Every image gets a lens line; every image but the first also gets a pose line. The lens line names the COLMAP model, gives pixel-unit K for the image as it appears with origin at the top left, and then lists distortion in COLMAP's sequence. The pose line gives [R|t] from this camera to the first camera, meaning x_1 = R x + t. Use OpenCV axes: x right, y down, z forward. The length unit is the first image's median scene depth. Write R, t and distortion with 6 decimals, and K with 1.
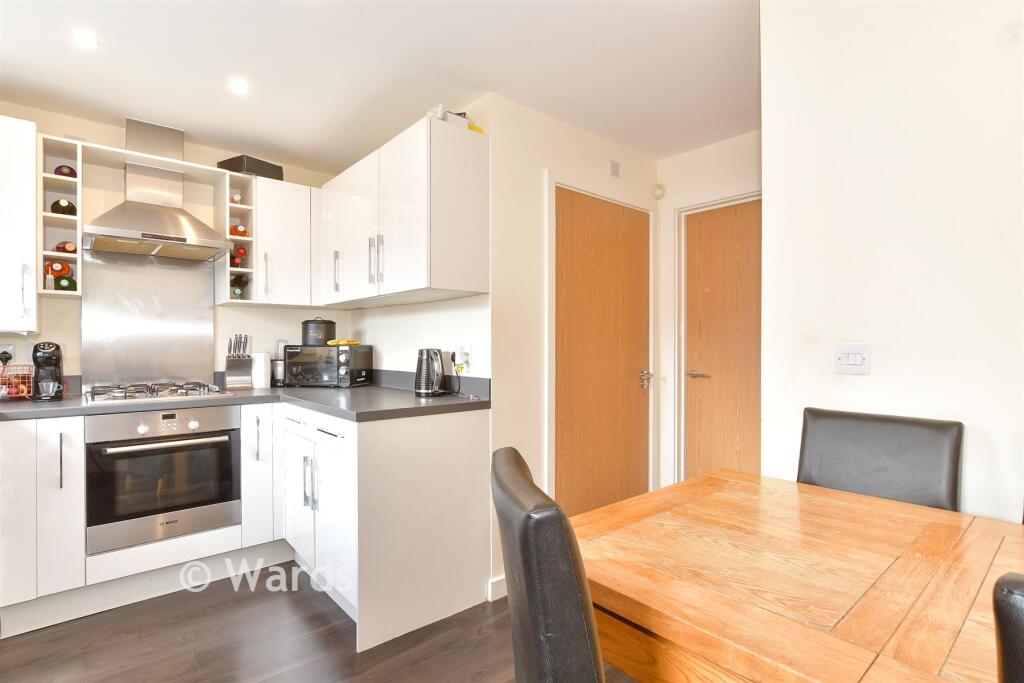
lens RADIAL K [[502.1, 0, 512.0], [0, 502.1, 341.5], [0, 0, 1]] dist [-0.000093, -0.000041]
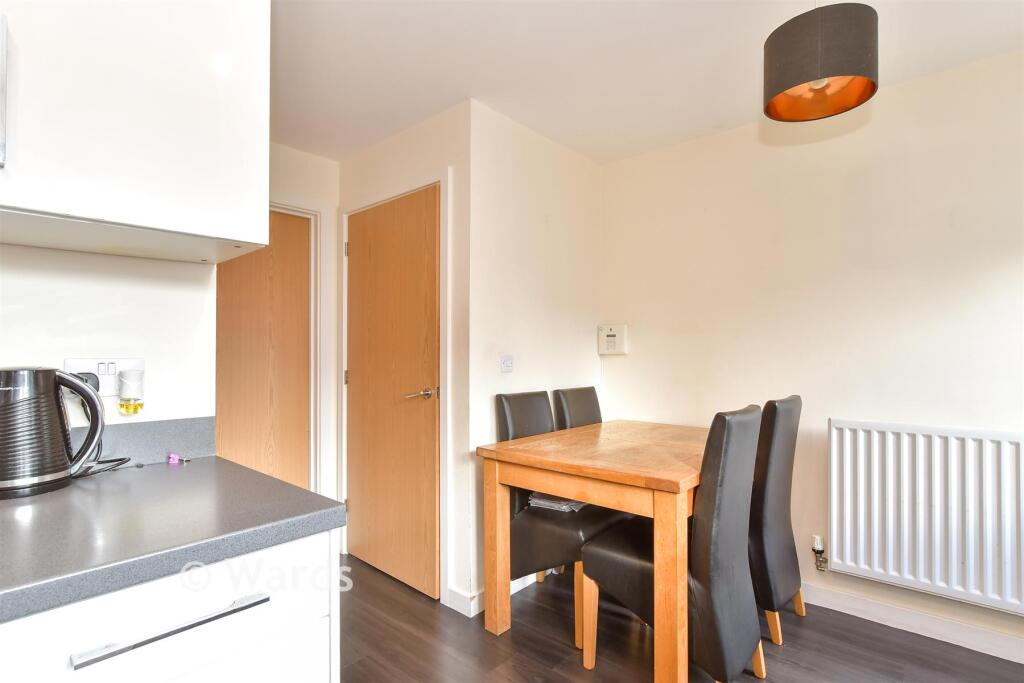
lens RADIAL K [[502.1, 0, 512.0], [0, 502.1, 341.5], [0, 0, 1]] dist [-0.000093, -0.000041]
pose [[-0.126631, 0.028675, 0.991535, -0.632095], [-0.001131, 0.999577, -0.029052, 0.005838], [-0.991949, -0.004800, -0.126545, 0.730969]]
